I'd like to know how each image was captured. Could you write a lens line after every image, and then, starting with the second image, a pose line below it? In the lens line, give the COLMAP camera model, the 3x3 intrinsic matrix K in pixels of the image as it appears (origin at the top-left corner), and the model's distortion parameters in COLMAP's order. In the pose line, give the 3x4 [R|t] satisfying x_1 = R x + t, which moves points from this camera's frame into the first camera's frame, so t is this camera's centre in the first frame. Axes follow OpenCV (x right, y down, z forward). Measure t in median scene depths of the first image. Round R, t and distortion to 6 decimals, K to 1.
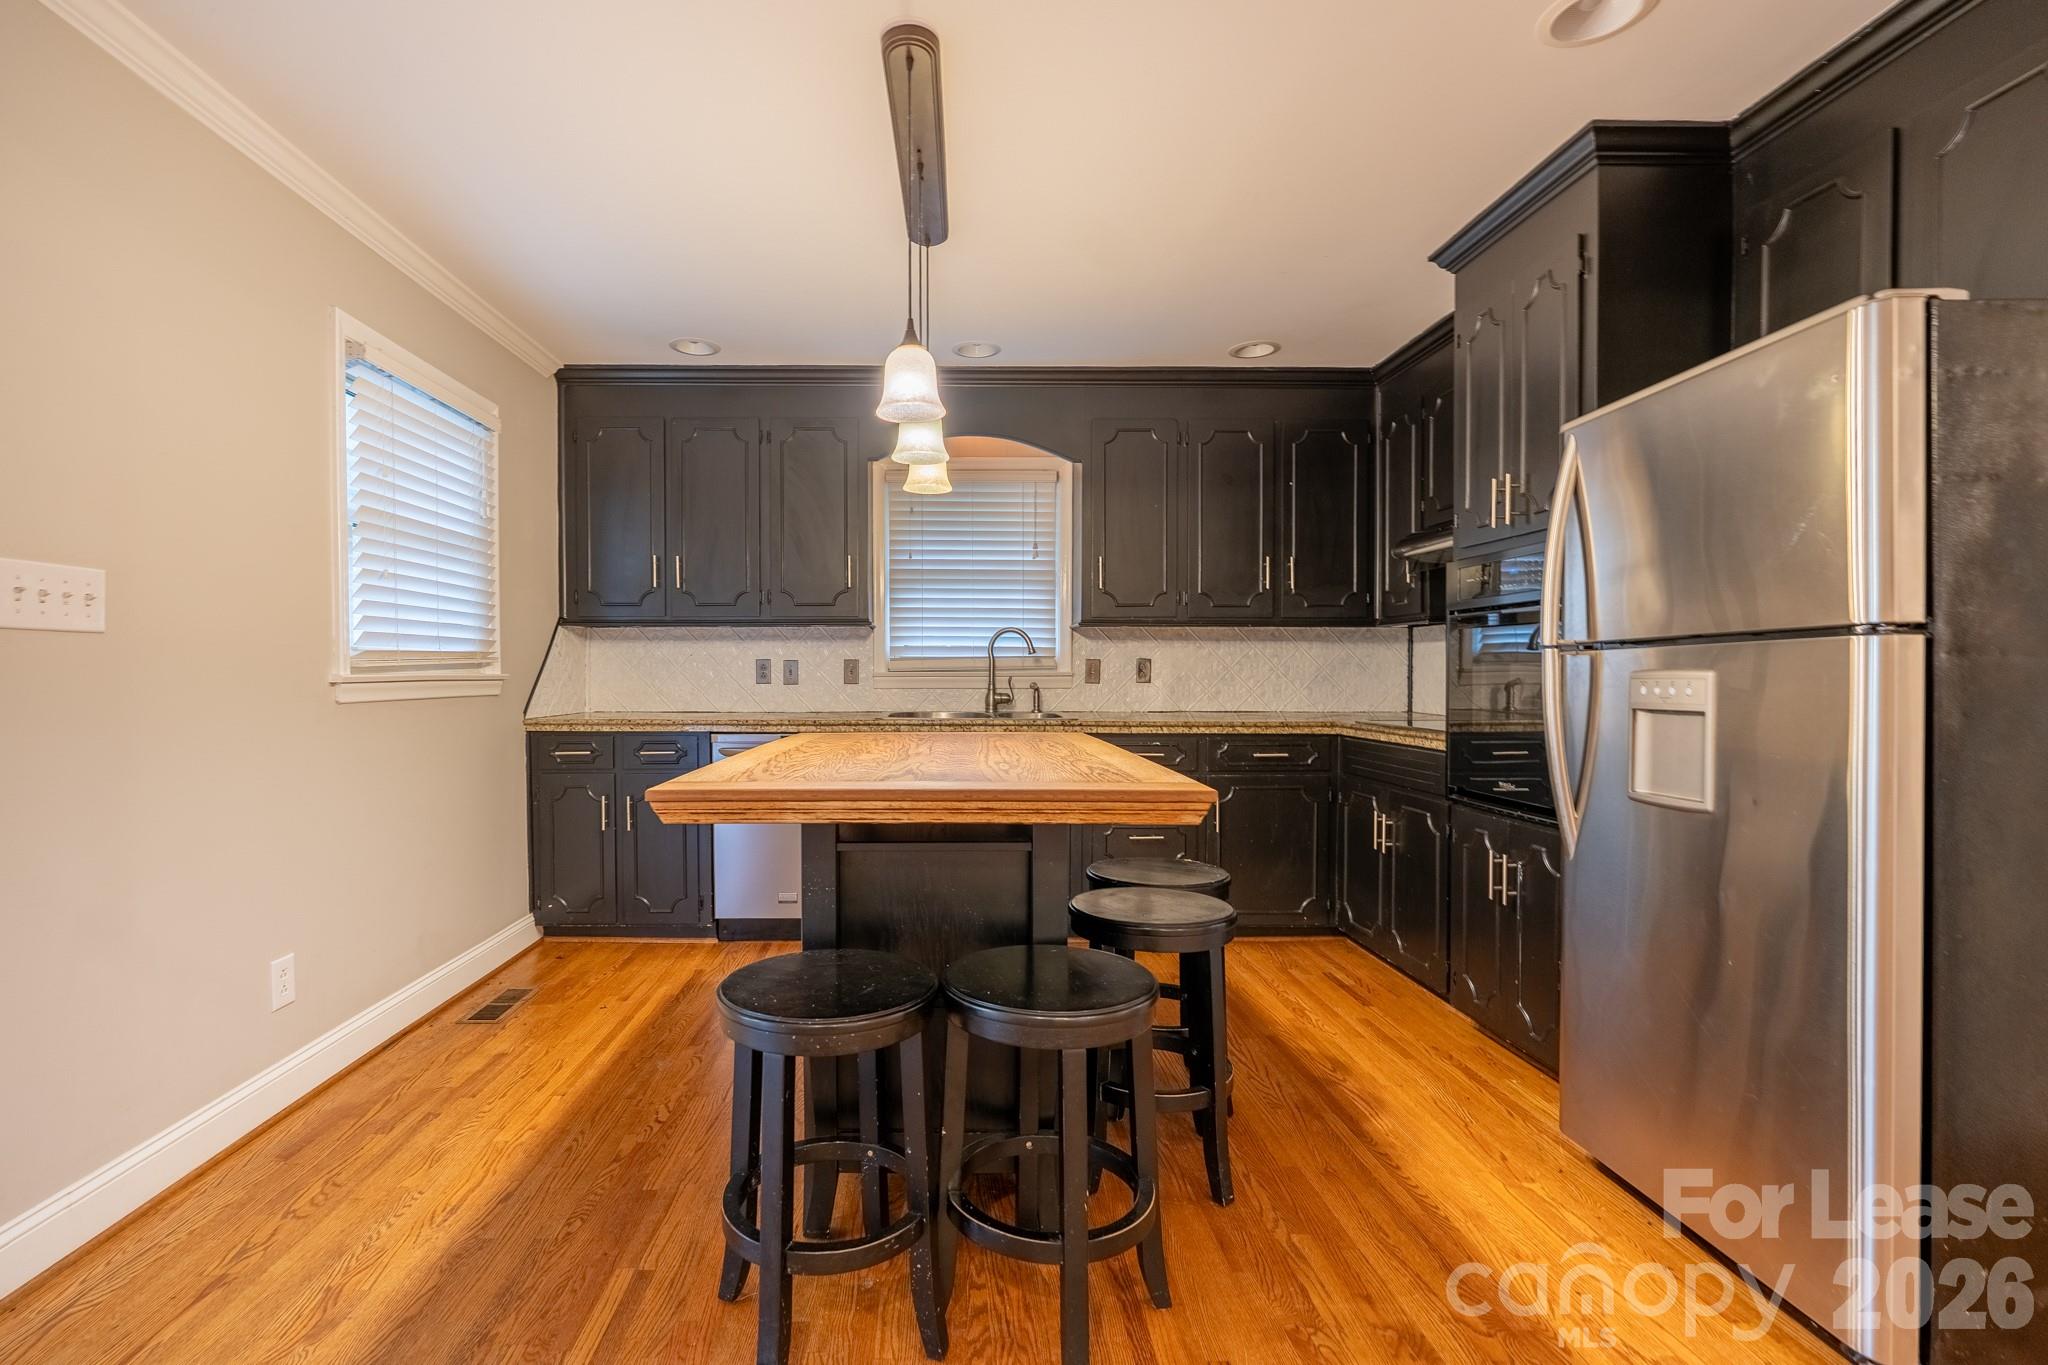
lens RADIAL K [[988.5, 0, 964.5], [0, 988.5, 683.9], [0, 0, 1]] dist [0.001142, -0.000045]
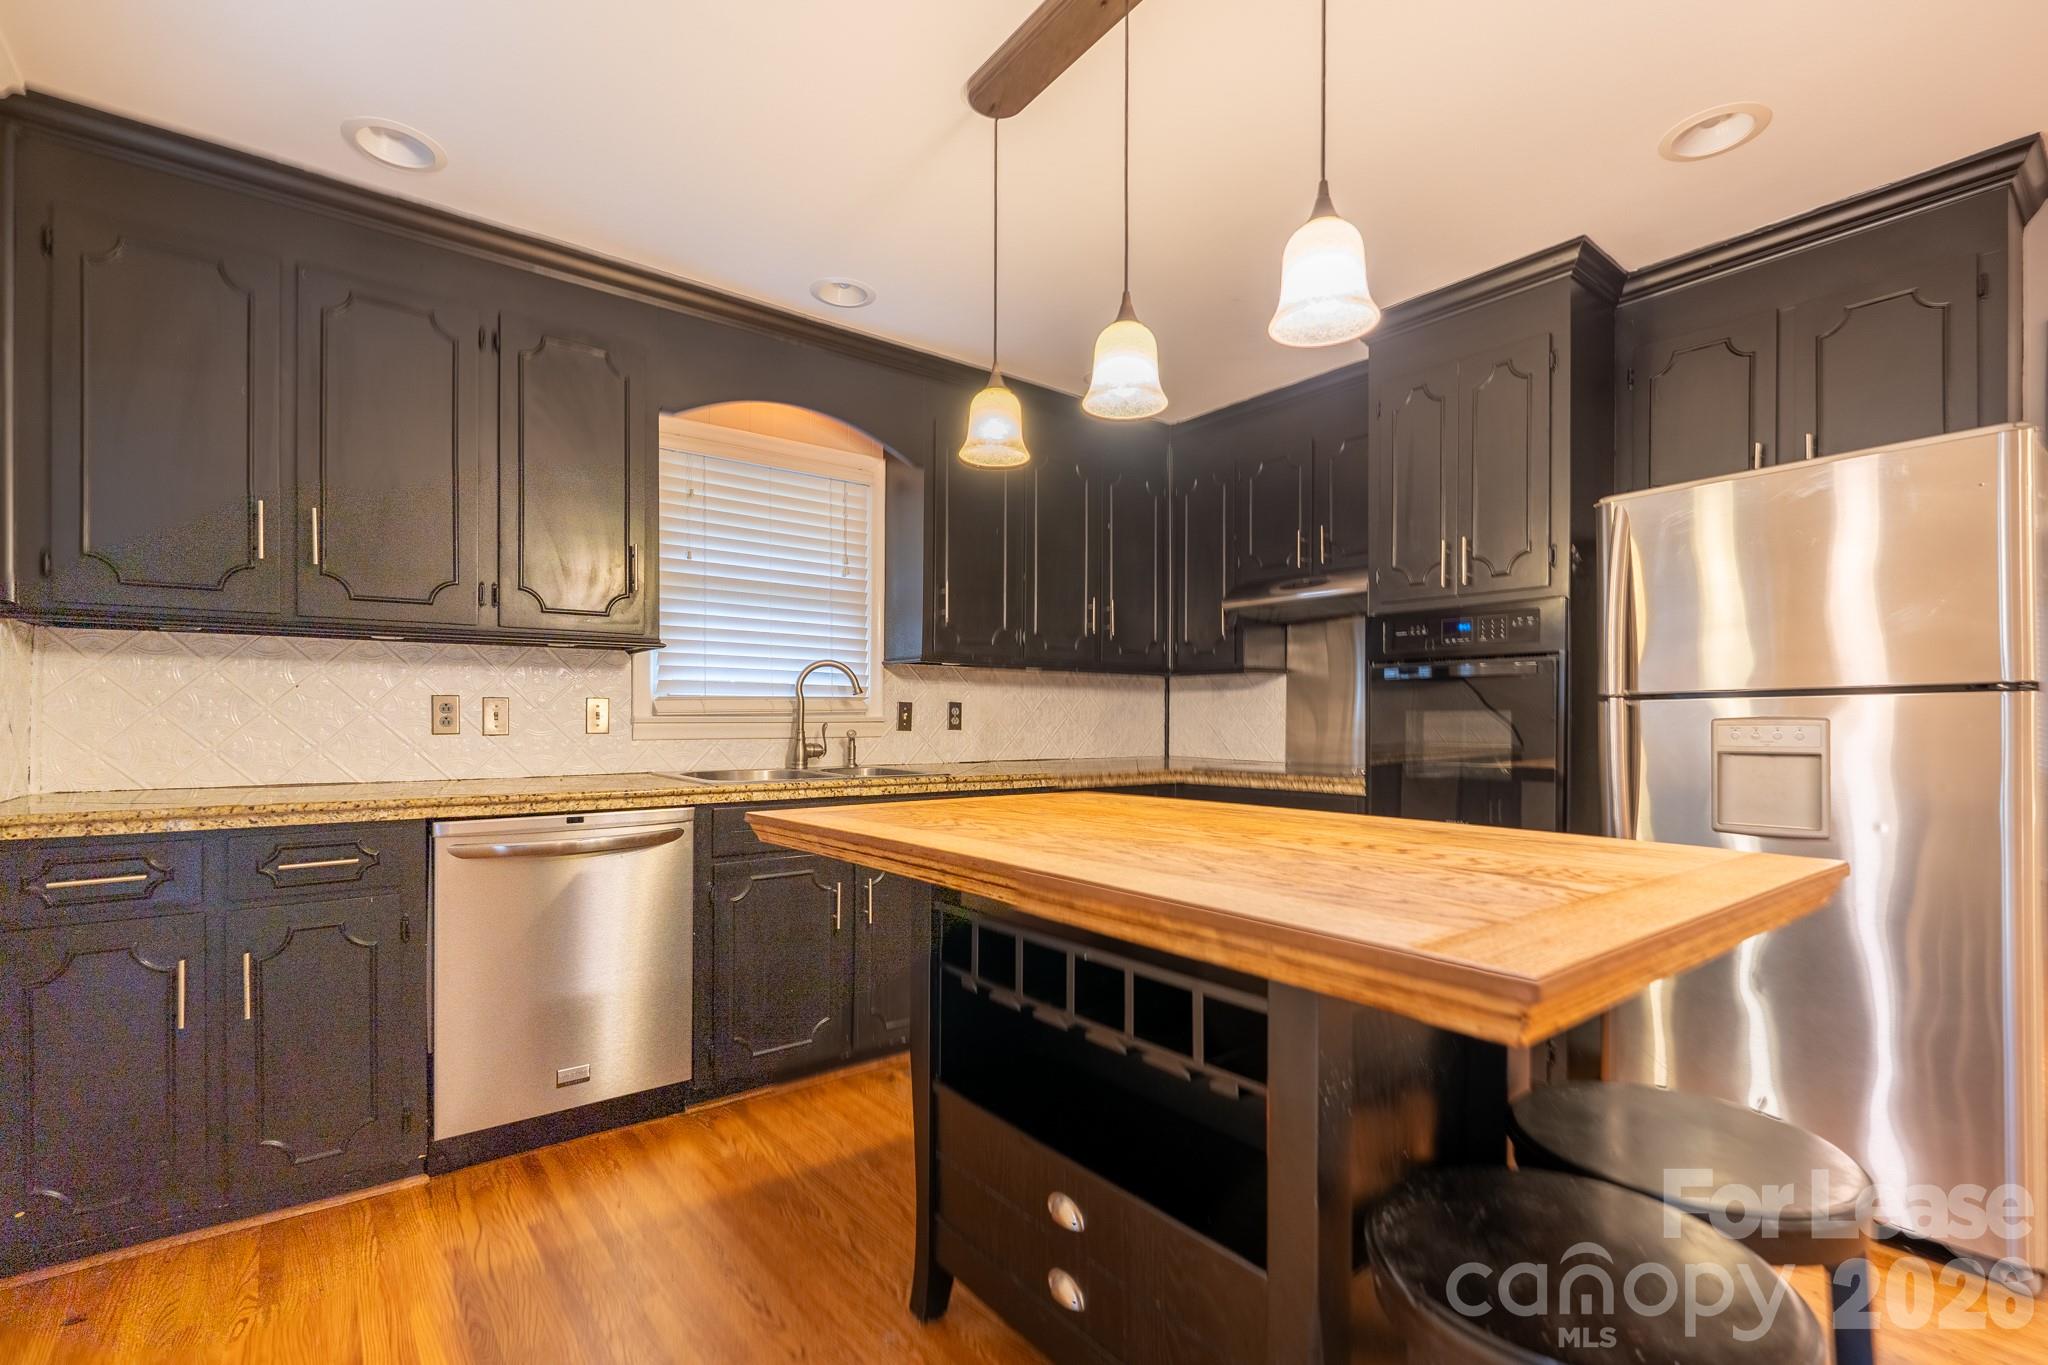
lens RADIAL K [[933.9, 0, 1032.3], [0, 933.9, 715.2], [0, 0, 1]] dist [0.000196, -0.000193]
pose [[0.774862, 0.005888, 0.632103, -0.295658], [0.003443, 0.999902, -0.013534, -0.002821], [-0.632121, 0.012663, 0.774766, 0.319235]]
